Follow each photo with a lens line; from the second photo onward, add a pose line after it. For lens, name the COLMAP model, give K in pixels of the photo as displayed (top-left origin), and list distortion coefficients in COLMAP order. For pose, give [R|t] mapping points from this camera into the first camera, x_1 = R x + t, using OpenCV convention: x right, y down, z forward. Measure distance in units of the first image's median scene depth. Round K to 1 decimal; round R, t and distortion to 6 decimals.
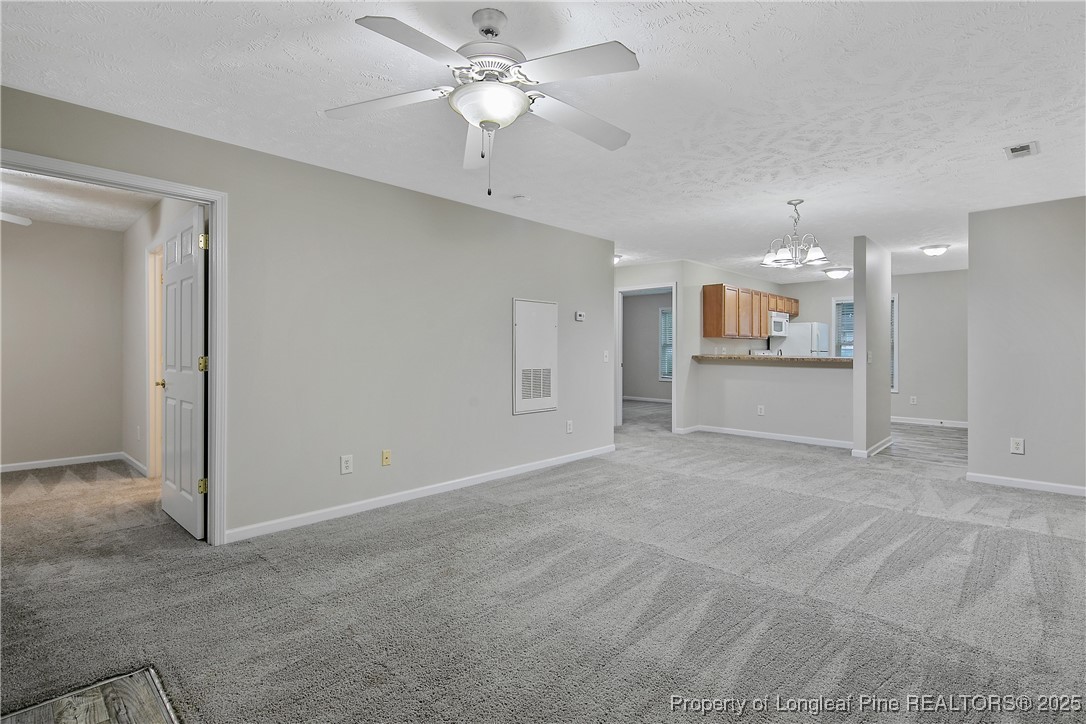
lens RADIAL K [[526.6, 0, 535.7], [0, 526.6, 351.0], [0, 0, 1]] dist [0.008660, -0.007011]
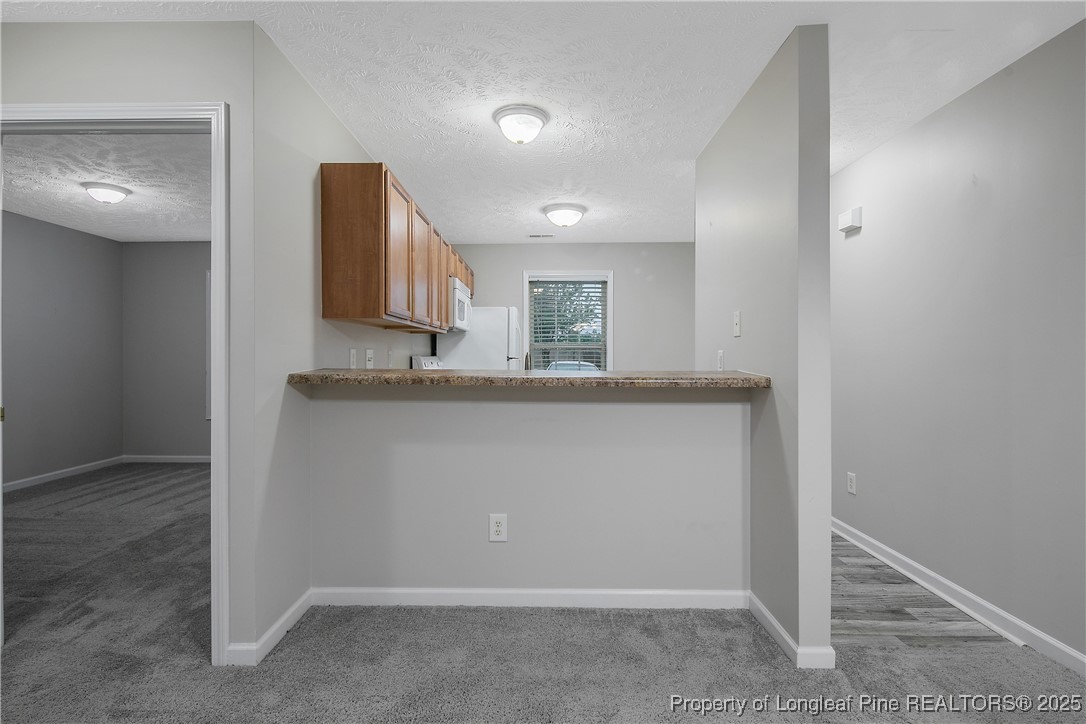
lens RADIAL K [[526.6, 0, 548.2], [0, 526.6, 356.5], [0, 0, 1]] dist [0.008660, -0.007011]
pose [[0.708704, -0.002506, 0.705502, 0.191555], [0.002867, 0.999996, 0.000672, -0.002094], [-0.705501, 0.001546, 0.708708, 0.689481]]
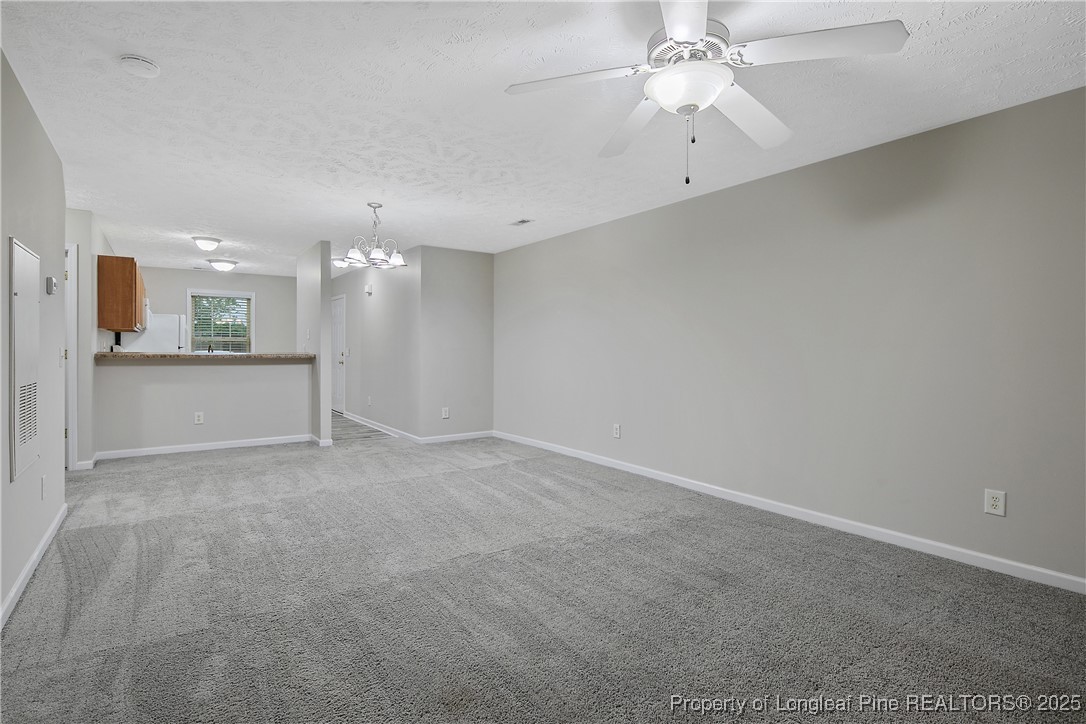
lens RADIAL K [[526.6, 0, 537.5], [0, 526.6, 352.7], [0, 0, 1]] dist [0.008660, -0.007011]
pose [[0.179408, -0.010836, 0.983715, -0.289702], [-0.001271, 0.999936, 0.011246, -0.001883], [-0.983774, -0.003268, 0.179383, 0.300552]]
